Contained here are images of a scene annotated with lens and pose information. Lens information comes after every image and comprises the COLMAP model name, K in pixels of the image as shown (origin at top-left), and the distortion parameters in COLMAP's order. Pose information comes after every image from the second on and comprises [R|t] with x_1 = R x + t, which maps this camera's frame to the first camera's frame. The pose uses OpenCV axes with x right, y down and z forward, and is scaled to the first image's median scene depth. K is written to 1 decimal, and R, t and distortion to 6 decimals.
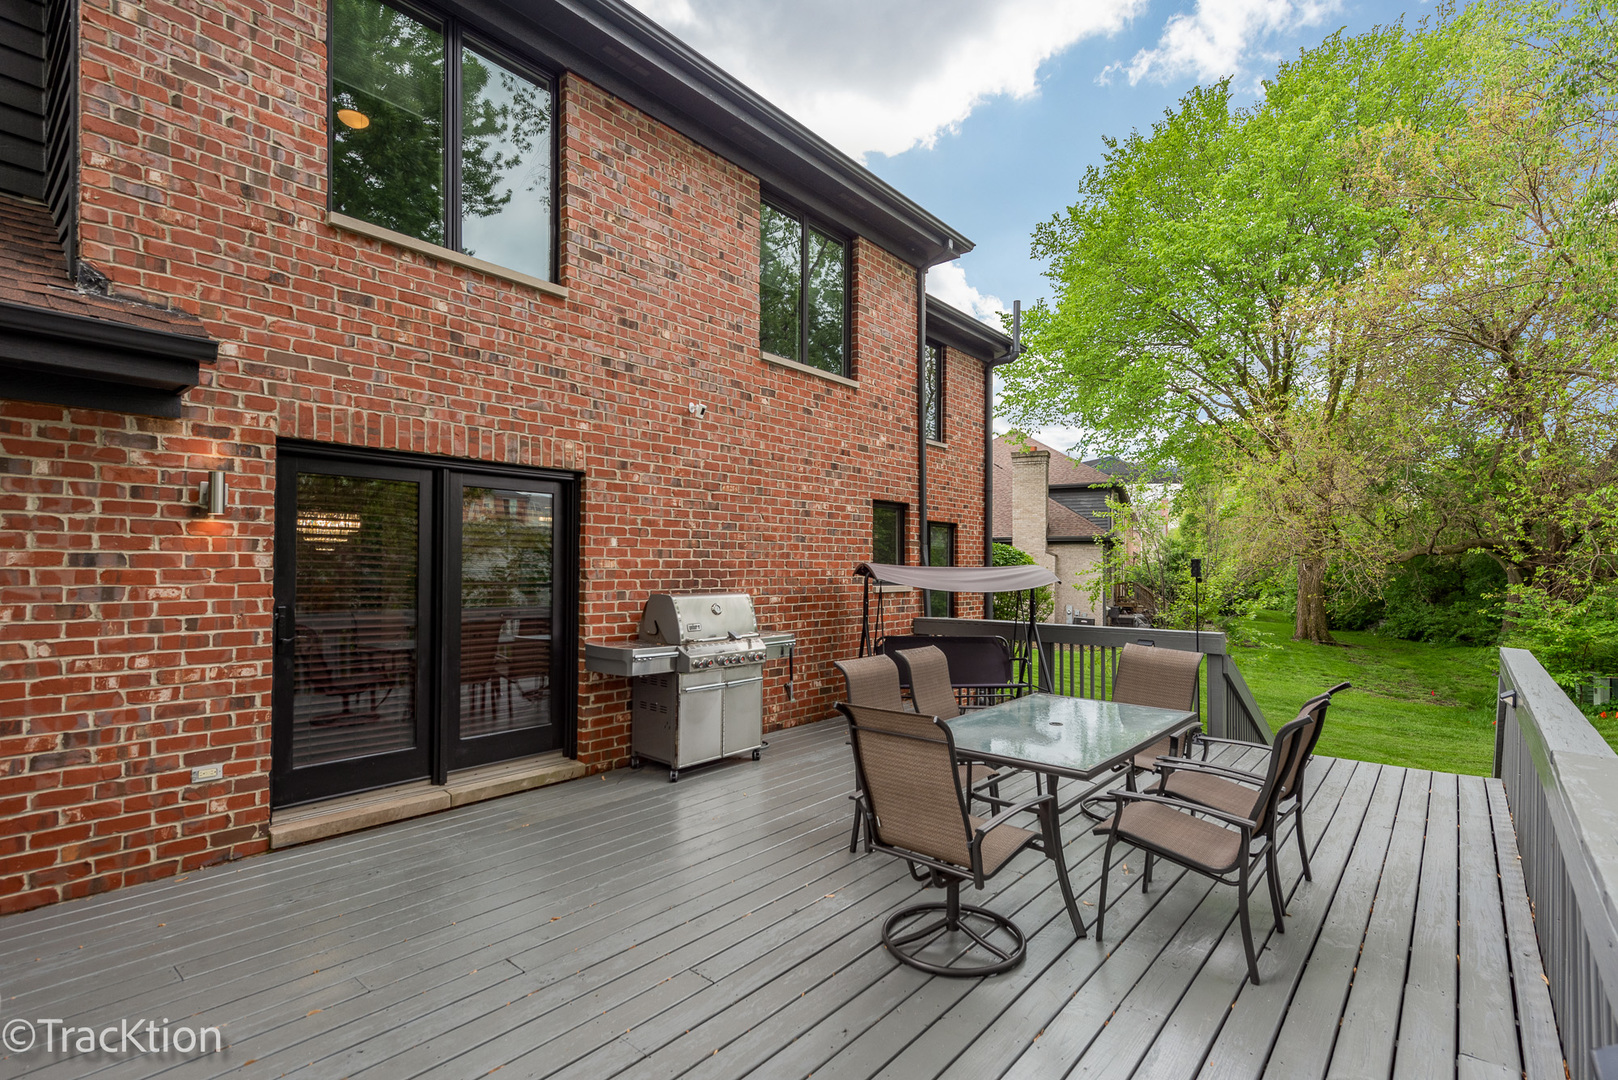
lens RADIAL K [[755.4, 0, 807.8], [0, 755.4, 560.5], [0, 0, 1]] dist [0.011066, -0.000162]
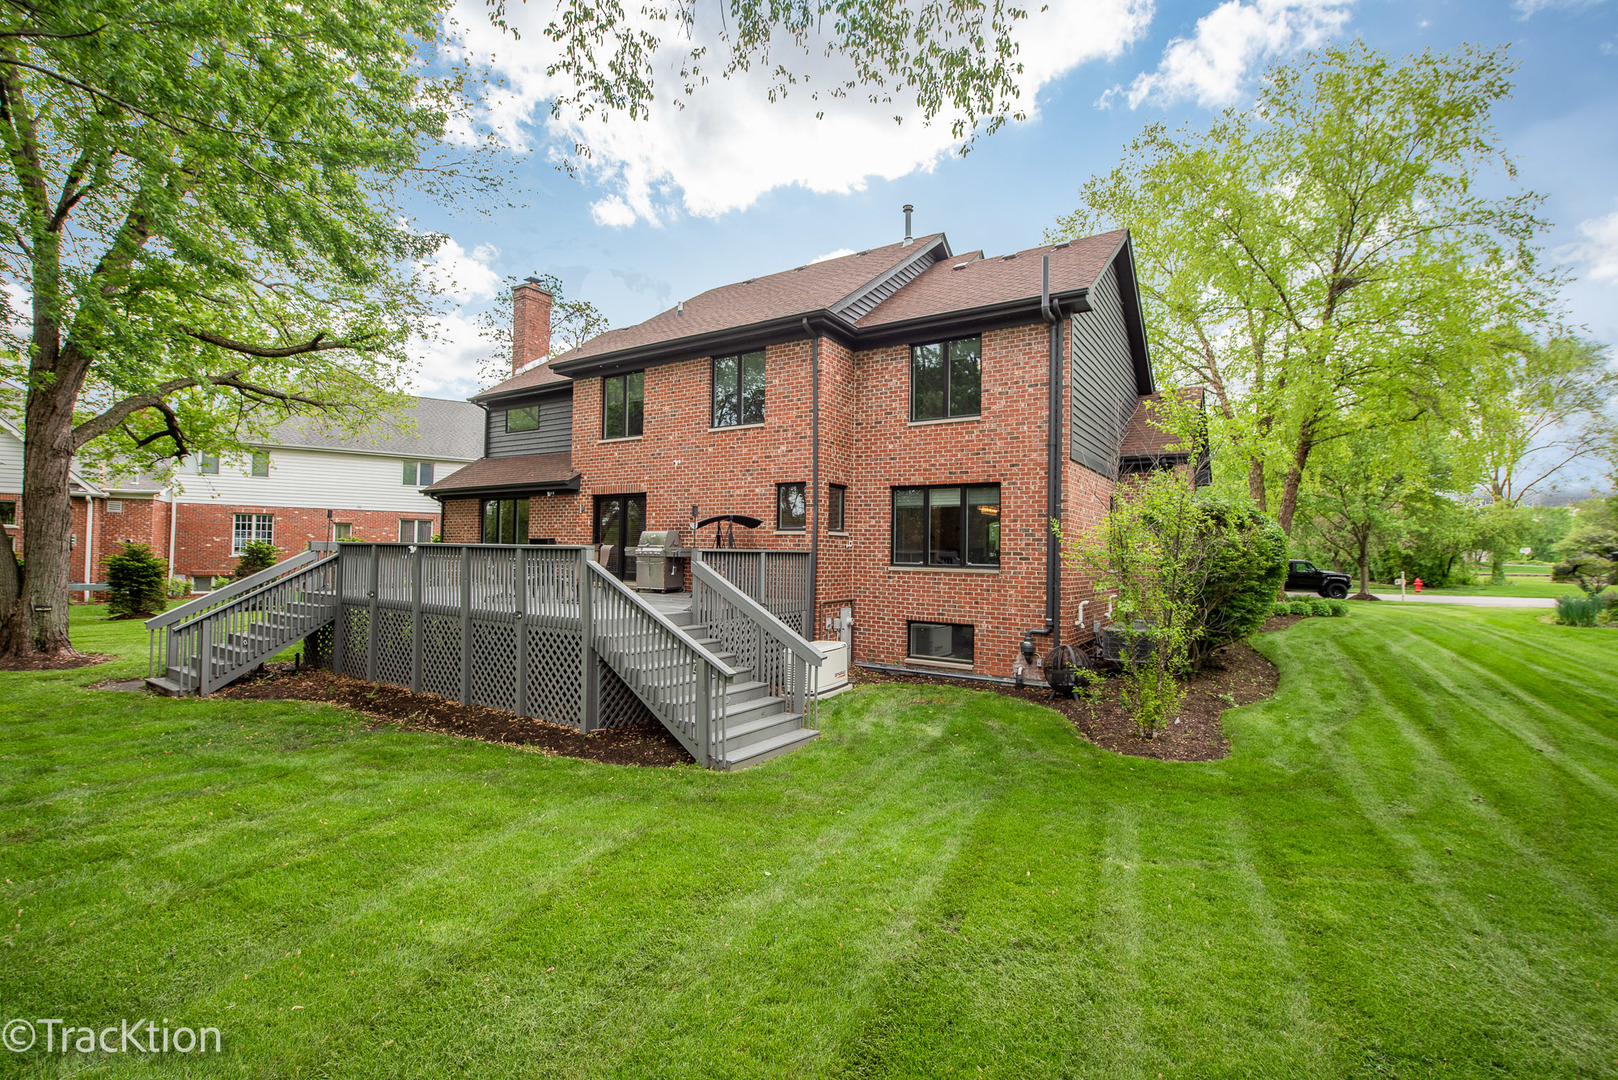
lens RADIAL K [[716.9, 0, 807.2], [0, 716.9, 521.1], [0, 0, 1]] dist [0.014205, -0.000259]
pose [[0.120252, -0.050189, -0.991474, 2.207958], [-0.008608, 0.998631, -0.051595, 0.120328], [0.992706, 0.014740, 0.119655, 1.072242]]
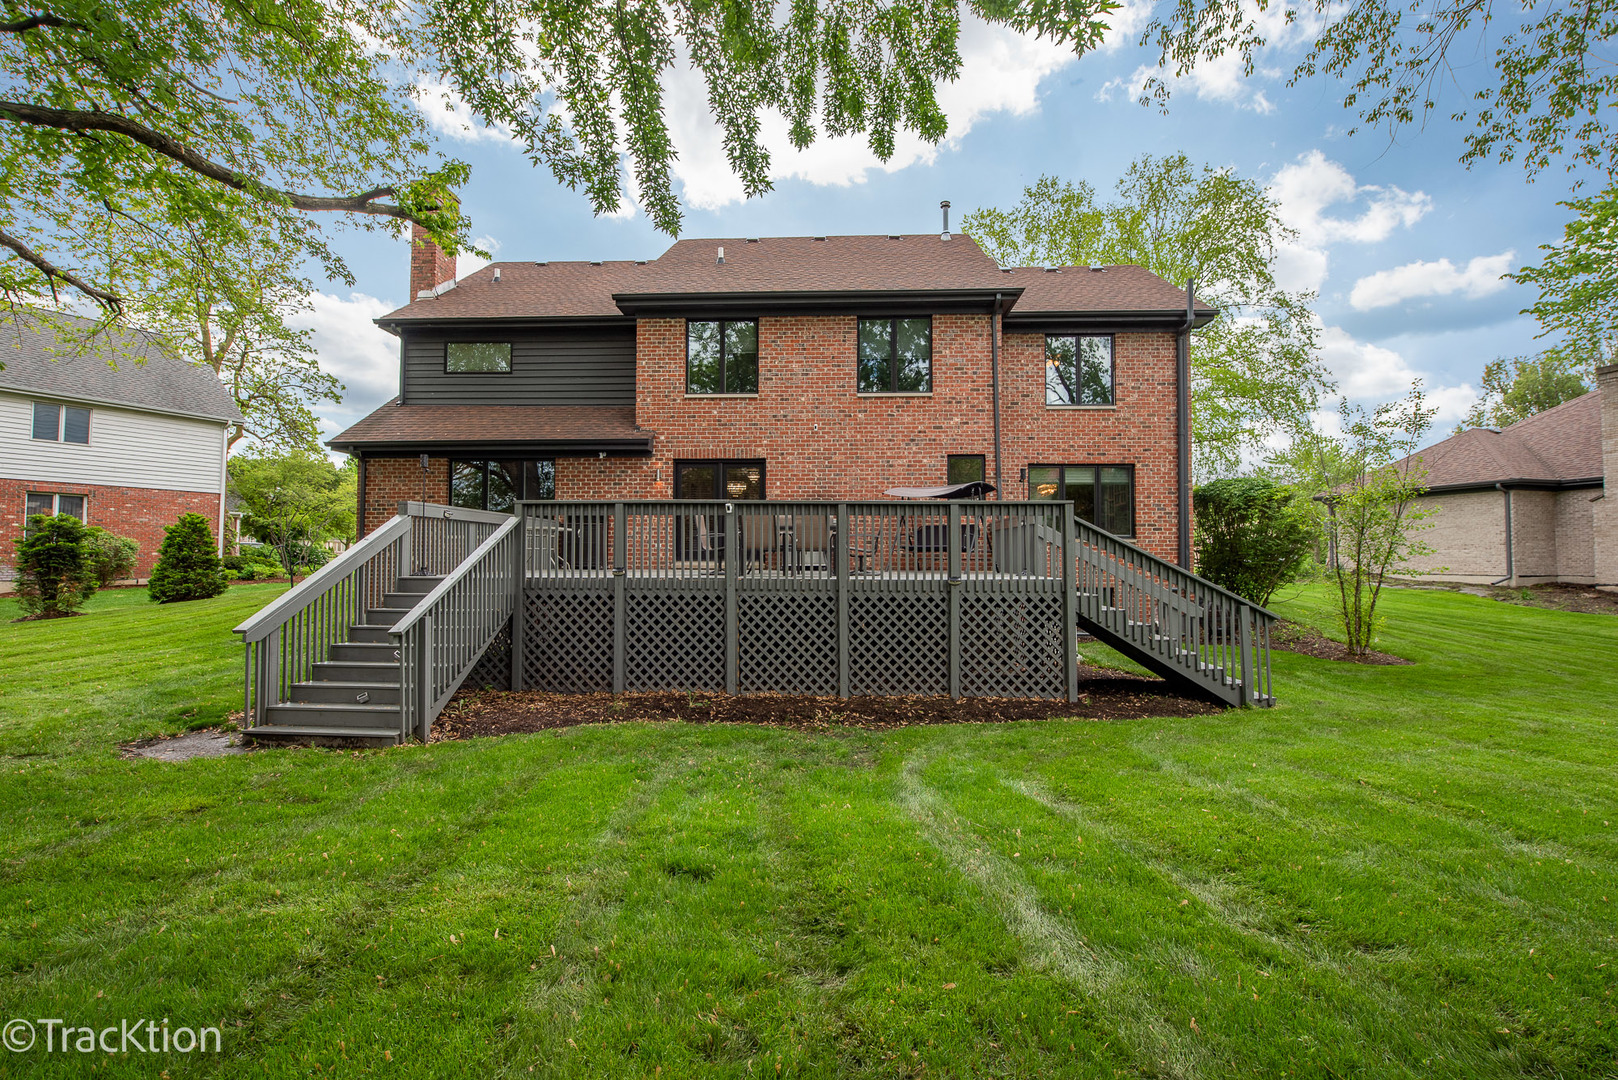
lens RADIAL K [[694.0, 0, 809.0], [0, 694.0, 540.0], [0, 0, 1]] dist [-0.002166, -0.000518]
pose [[0.608735, -0.021526, -0.793082, 1.467075], [0.007383, 0.999742, -0.021468, 0.191527], [0.793339, 0.007213, 0.608737, -0.329308]]
